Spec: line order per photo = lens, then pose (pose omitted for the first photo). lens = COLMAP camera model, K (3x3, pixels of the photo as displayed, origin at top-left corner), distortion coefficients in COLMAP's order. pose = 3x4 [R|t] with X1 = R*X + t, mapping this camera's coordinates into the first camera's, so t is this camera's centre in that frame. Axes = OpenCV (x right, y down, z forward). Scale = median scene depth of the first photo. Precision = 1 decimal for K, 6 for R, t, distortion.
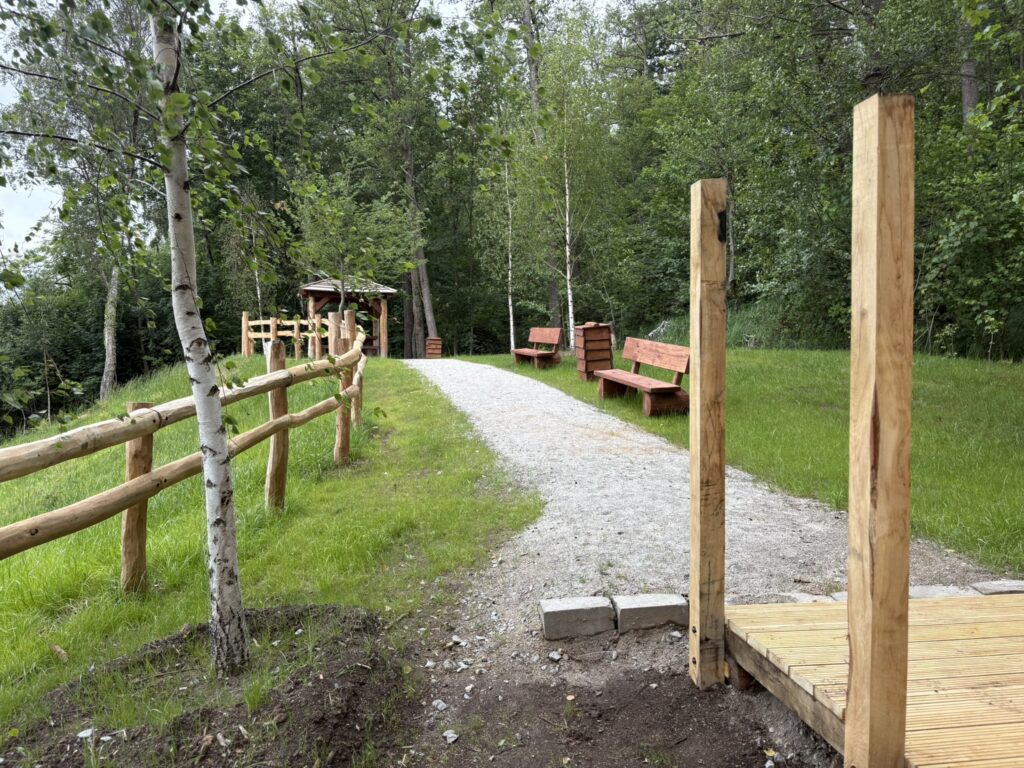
lens RADIAL K [[773.8, 0, 512.0], [0, 773.8, 384.0], [0, 0, 1]] dist [-0.068171, -0.003388]
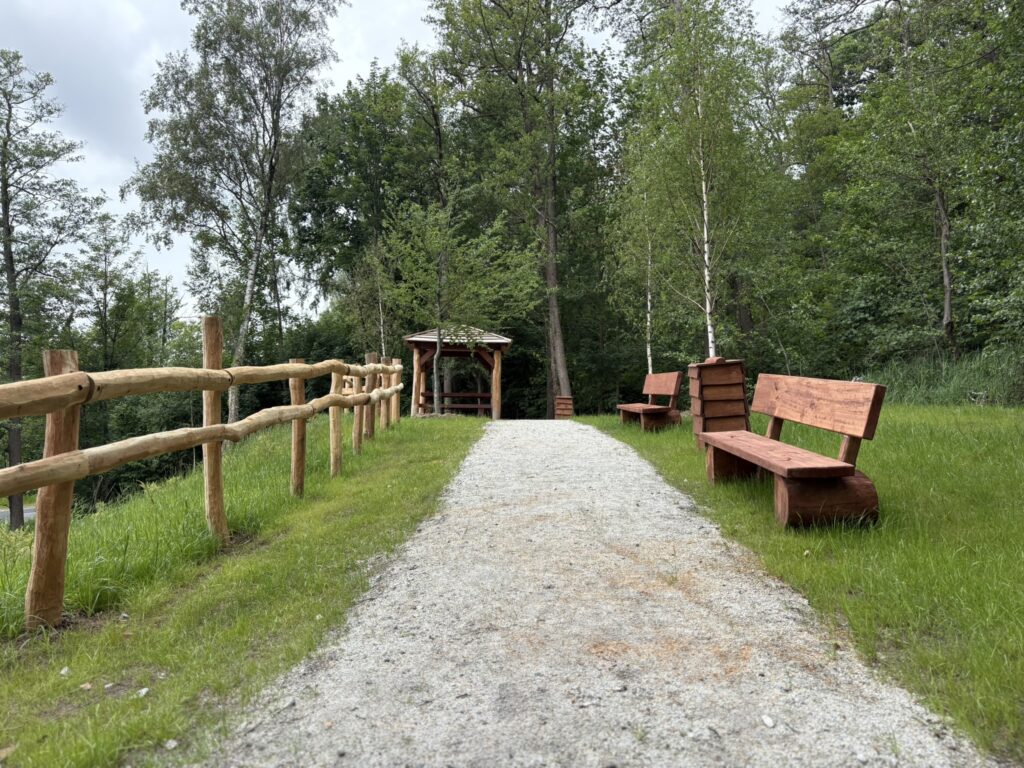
lens RADIAL K [[760.3, 0, 512.0], [0, 760.3, 384.0], [0, 0, 1]] dist [0.001018, -0.002702]
pose [[0.971612, -0.007446, -0.236462, 0.073079], [-0.012861, 0.996364, -0.084218, -0.002799], [0.236229, 0.084869, 0.967984, 0.290877]]
